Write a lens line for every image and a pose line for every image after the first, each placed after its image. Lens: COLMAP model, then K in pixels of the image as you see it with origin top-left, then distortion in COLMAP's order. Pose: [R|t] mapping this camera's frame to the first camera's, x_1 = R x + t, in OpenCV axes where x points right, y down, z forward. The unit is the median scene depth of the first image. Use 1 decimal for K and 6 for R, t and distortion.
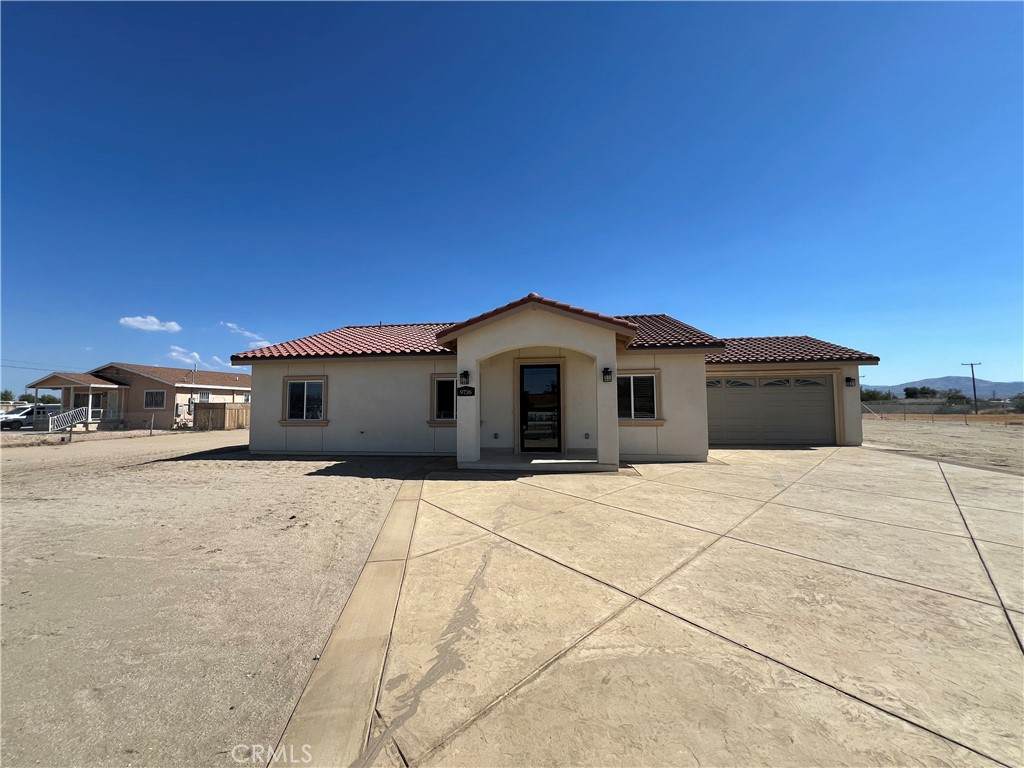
lens RADIAL K [[410.3, 0, 510.6], [0, 410.3, 382.4], [0, 0, 1]] dist [-0.001513, -0.000251]
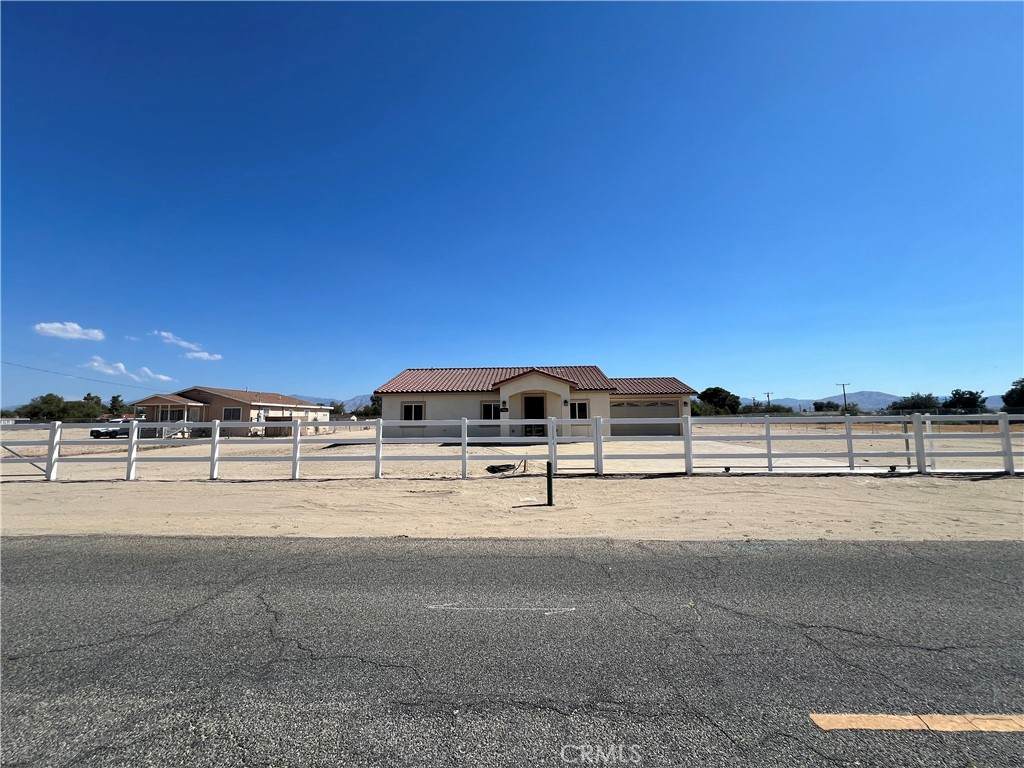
lens RADIAL K [[410.3, 0, 510.6], [0, 410.3, 382.4], [0, 0, 1]] dist [-0.001513, -0.000251]
pose [[0.994439, 0.004959, 0.105196, -0.109484], [-0.001428, 0.999434, -0.033618, -0.018905], [-0.105303, 0.033281, 0.993883, -0.438008]]
